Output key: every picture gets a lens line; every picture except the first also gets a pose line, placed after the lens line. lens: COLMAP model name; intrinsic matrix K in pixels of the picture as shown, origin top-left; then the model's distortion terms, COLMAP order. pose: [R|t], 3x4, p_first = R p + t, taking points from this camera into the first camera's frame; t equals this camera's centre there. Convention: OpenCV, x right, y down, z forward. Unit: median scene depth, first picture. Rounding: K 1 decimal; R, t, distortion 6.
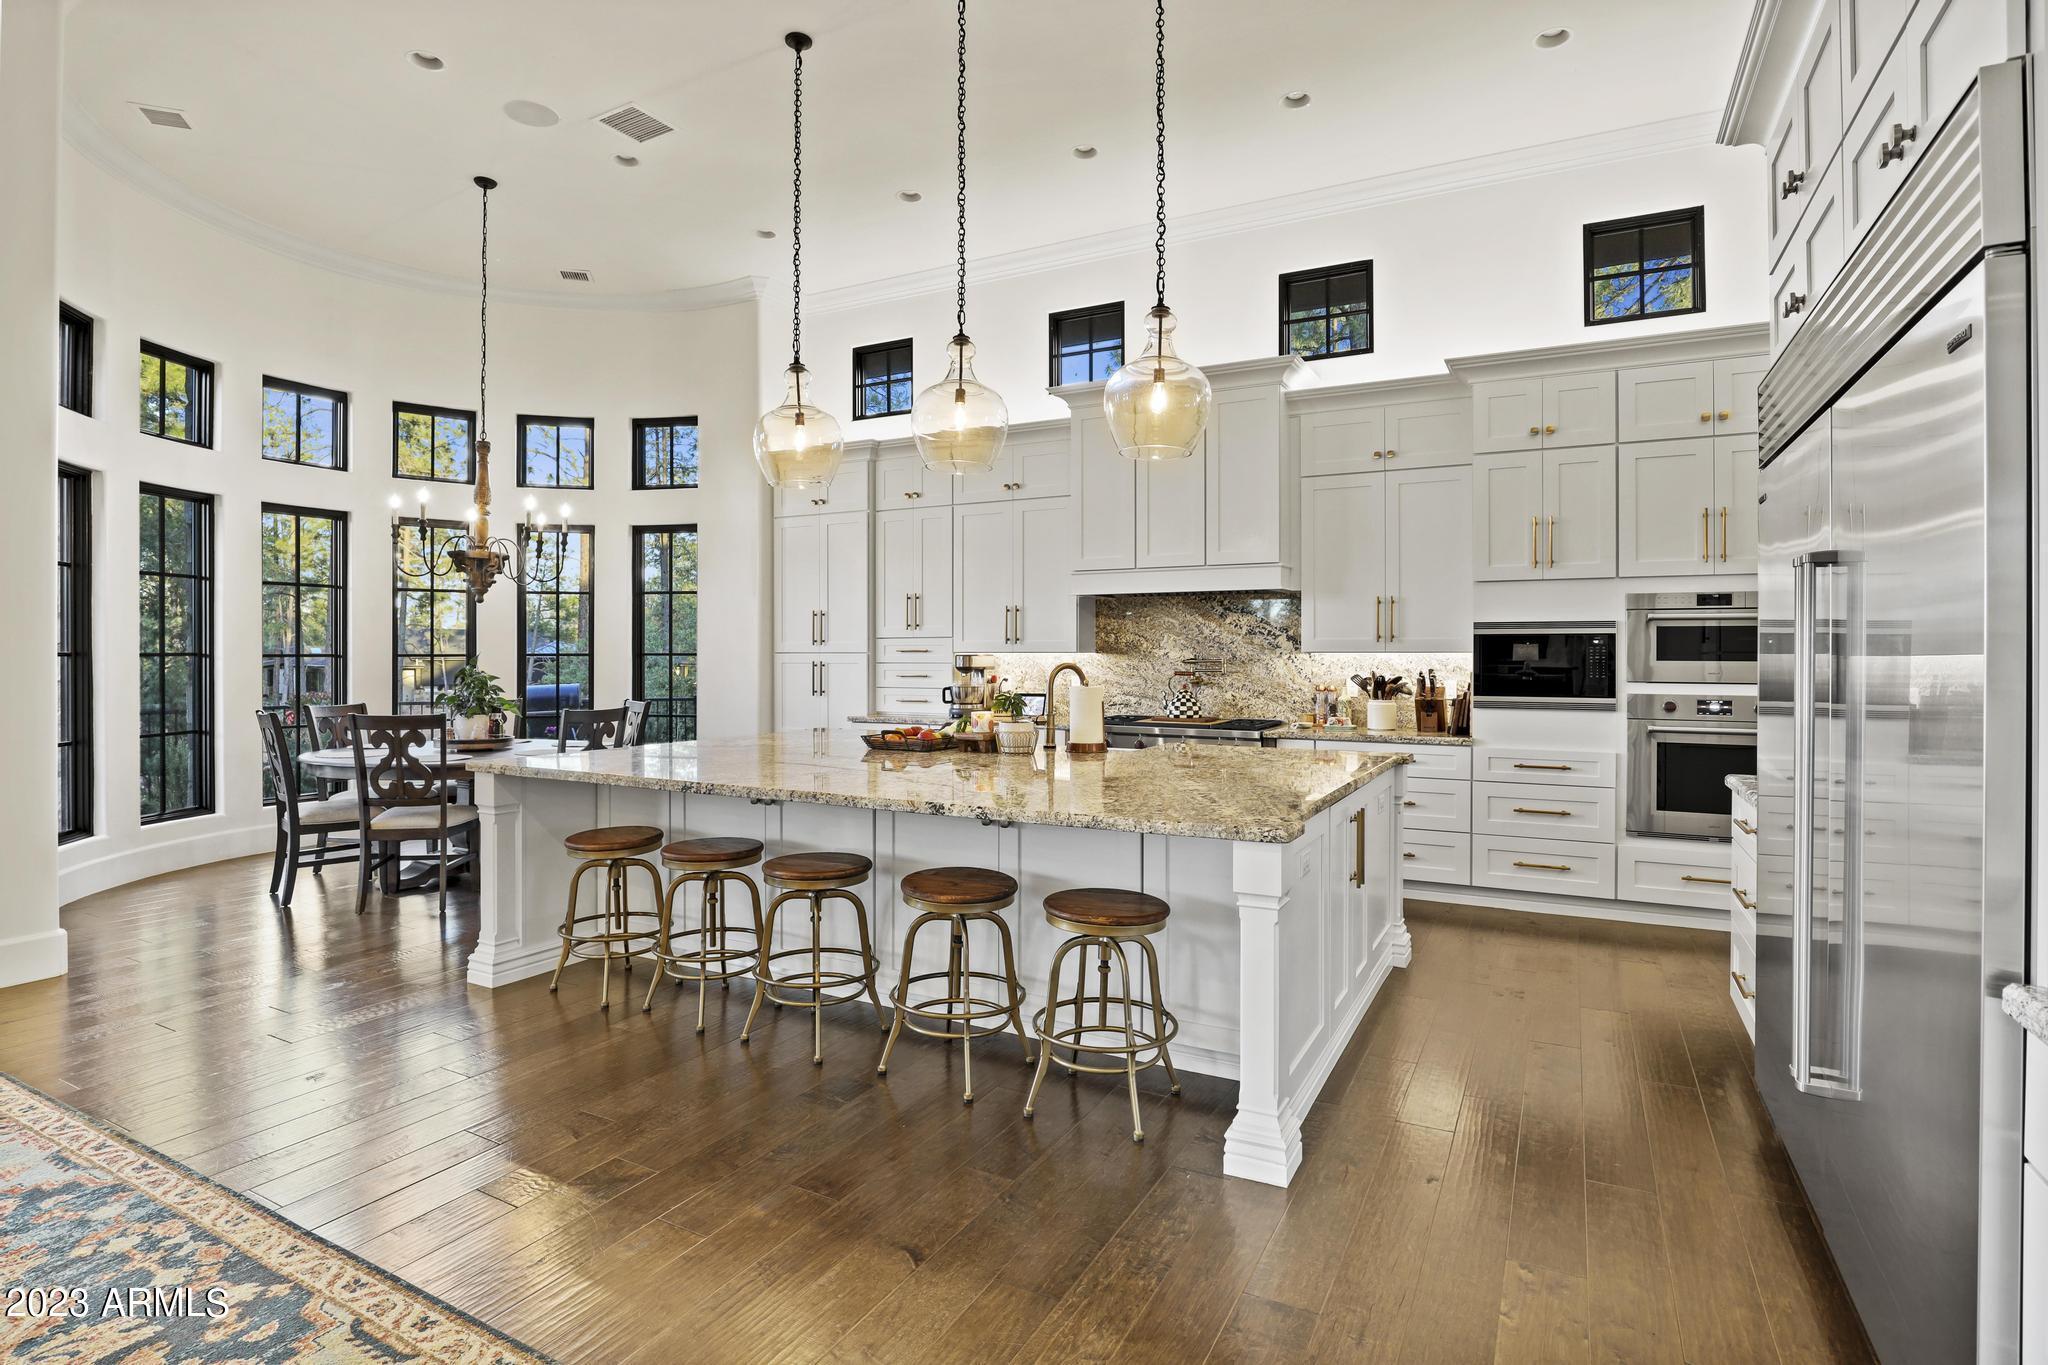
lens RADIAL K [[1024.5, 0, 1028.9], [0, 1024.5, 658.0], [0, 0, 1]] dist [-0.023370, 0.000021]
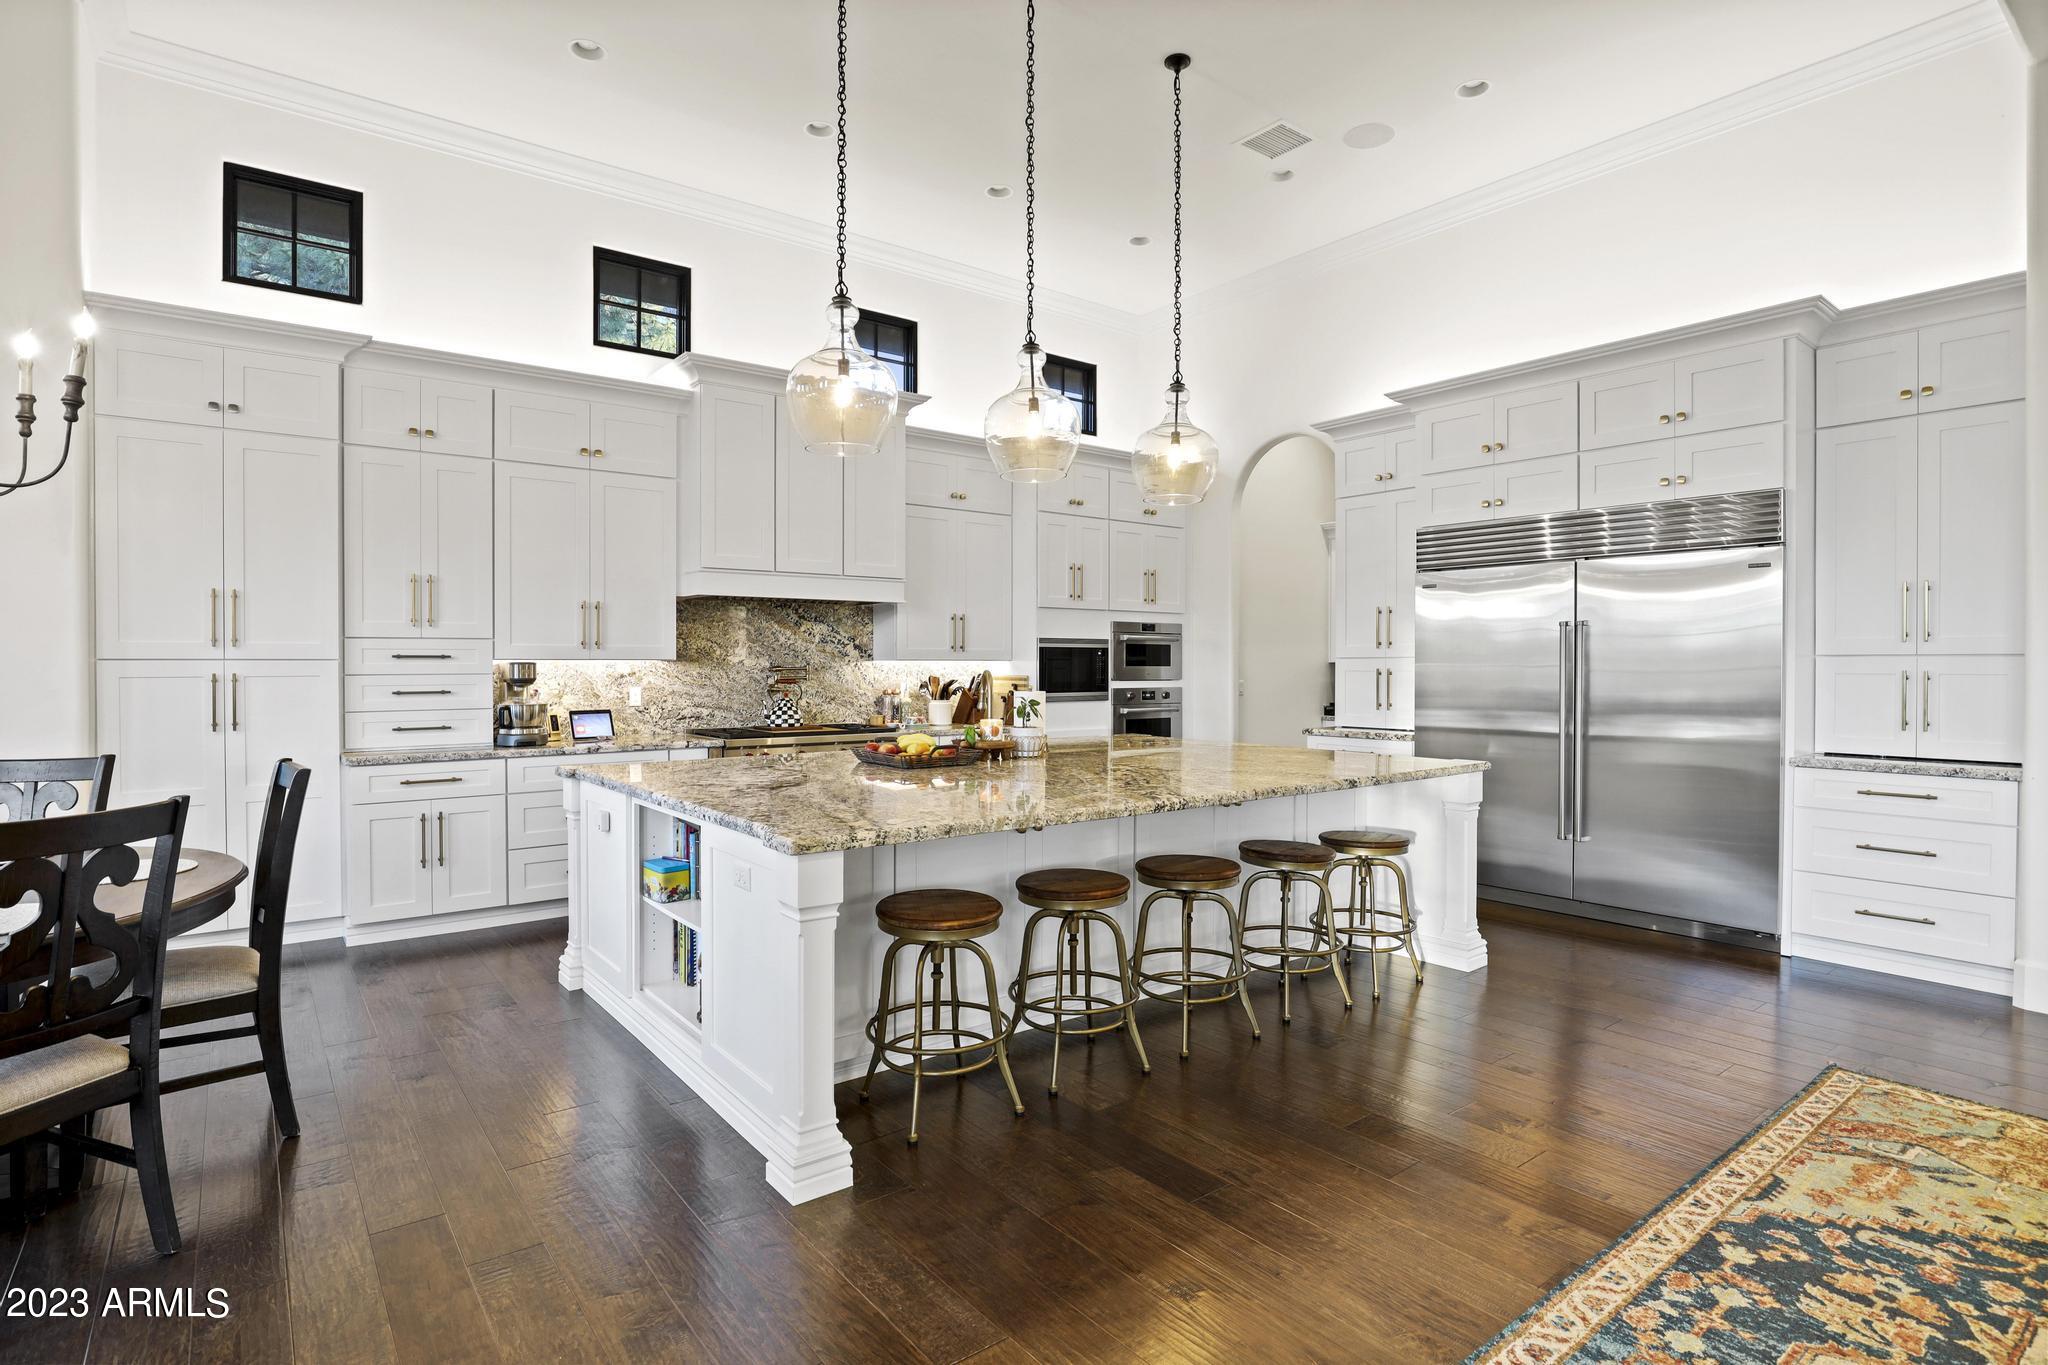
lens RADIAL K [[1024.5, 0, 1028.9], [0, 1024.5, 658.0], [0, 0, 1]] dist [-0.023370, 0.000021]
pose [[0.410774, 0.003366, 0.911731, -0.777878], [0.003305, 0.999981, -0.005181, -0.001825], [-0.911731, 0.005141, 0.410755, 0.464122]]
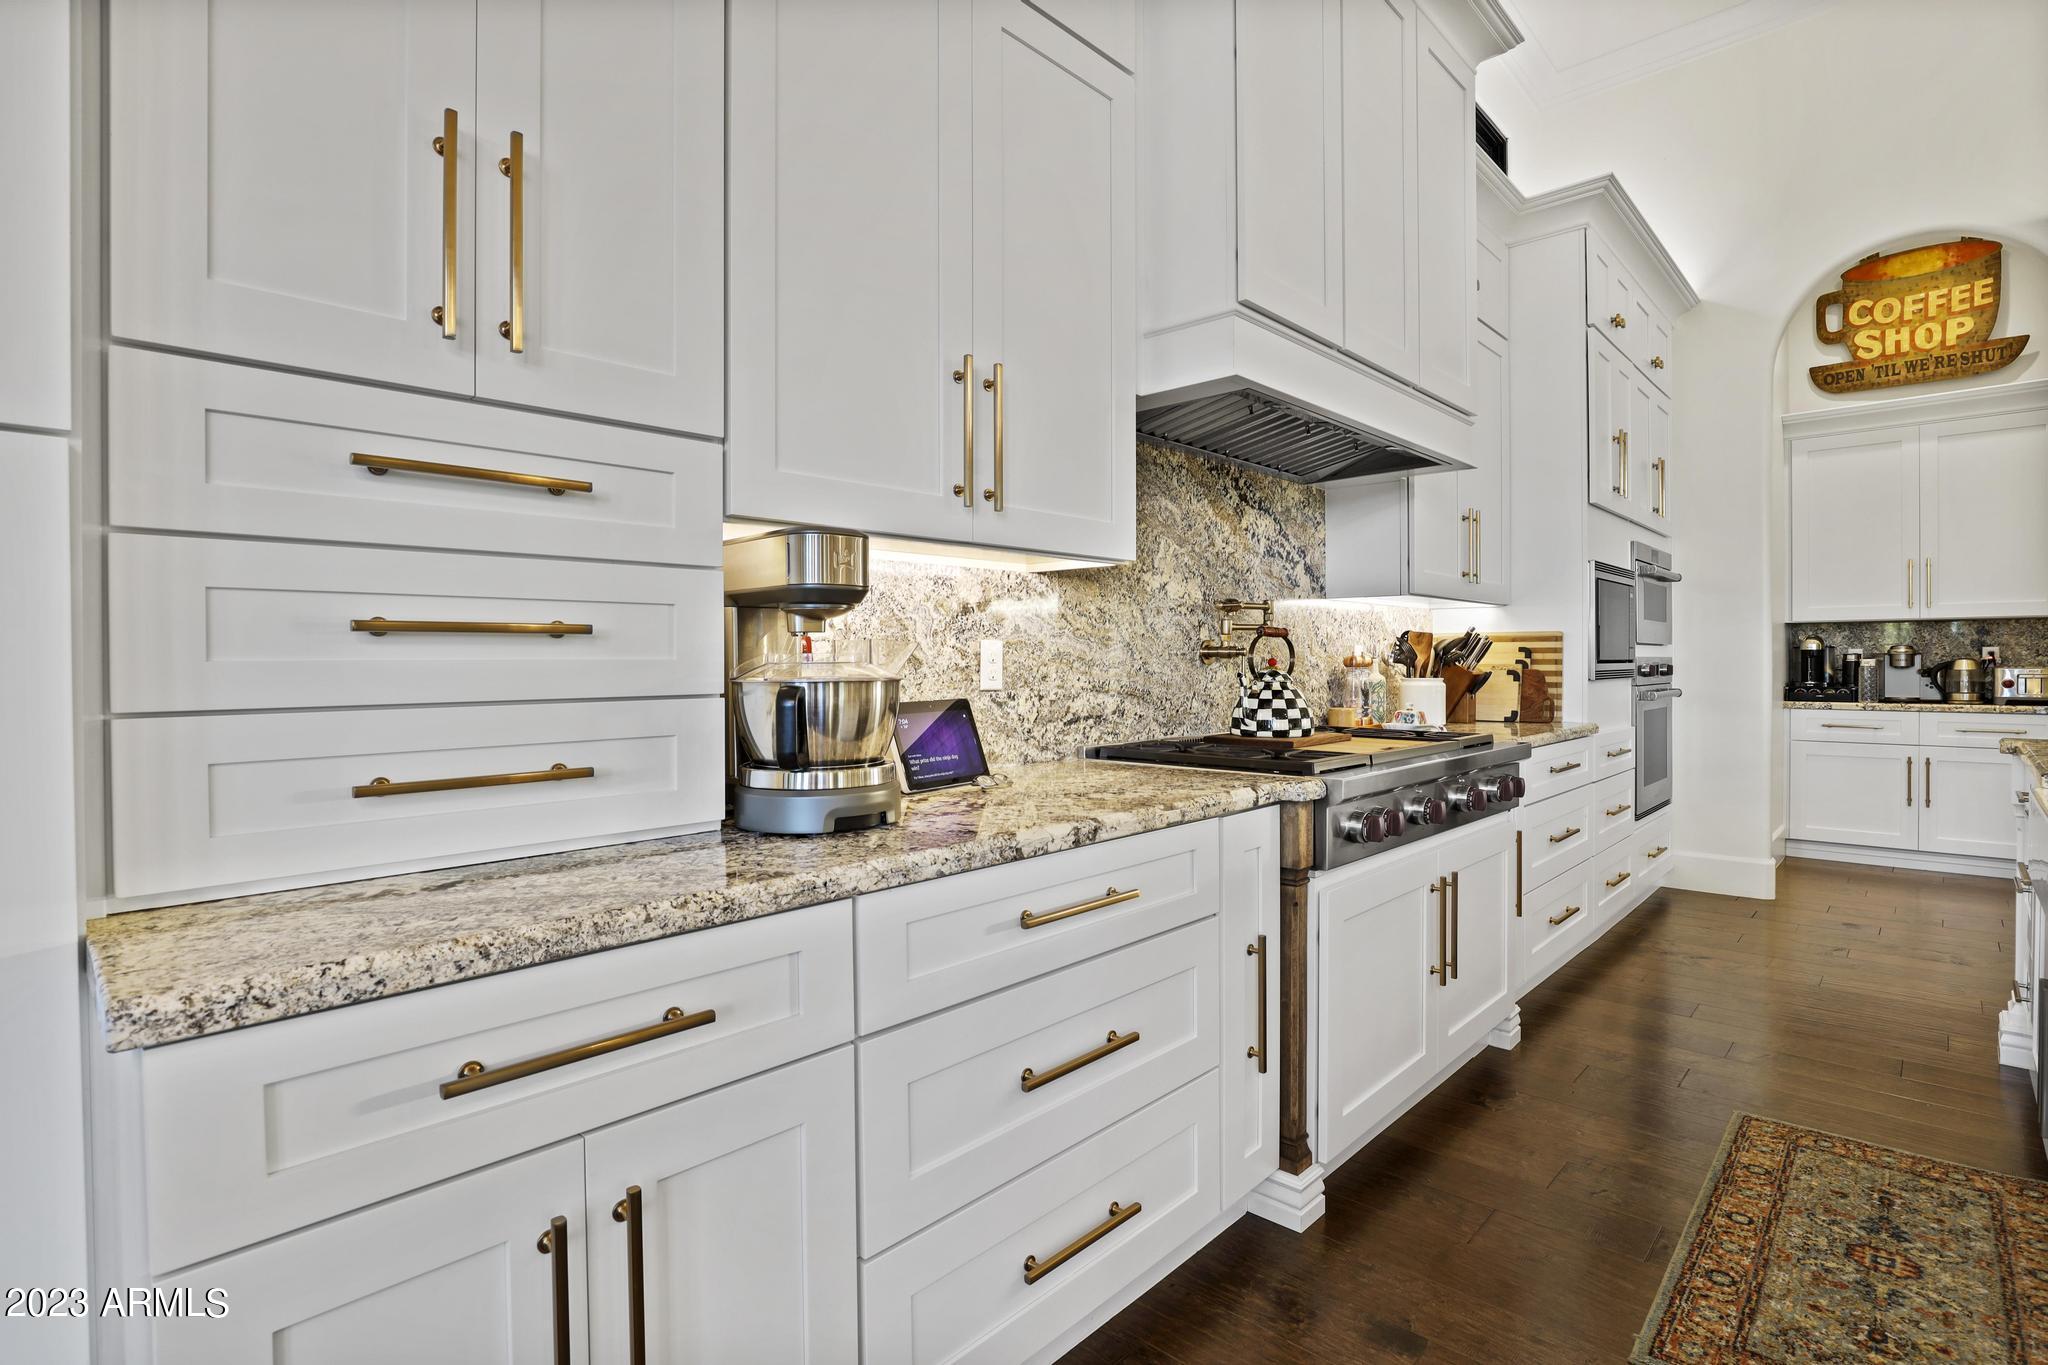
lens RADIAL K [[981.6, 0, 1024.0], [0, 981.6, 682.5], [0, 0, 1]] dist [-0.001583, -0.000120]
pose [[0.280569, -0.026263, 0.959474, -0.323834], [0.004926, 0.999652, 0.025922, 0.029780], [-0.959821, -0.002546, 0.280601, 1.186214]]
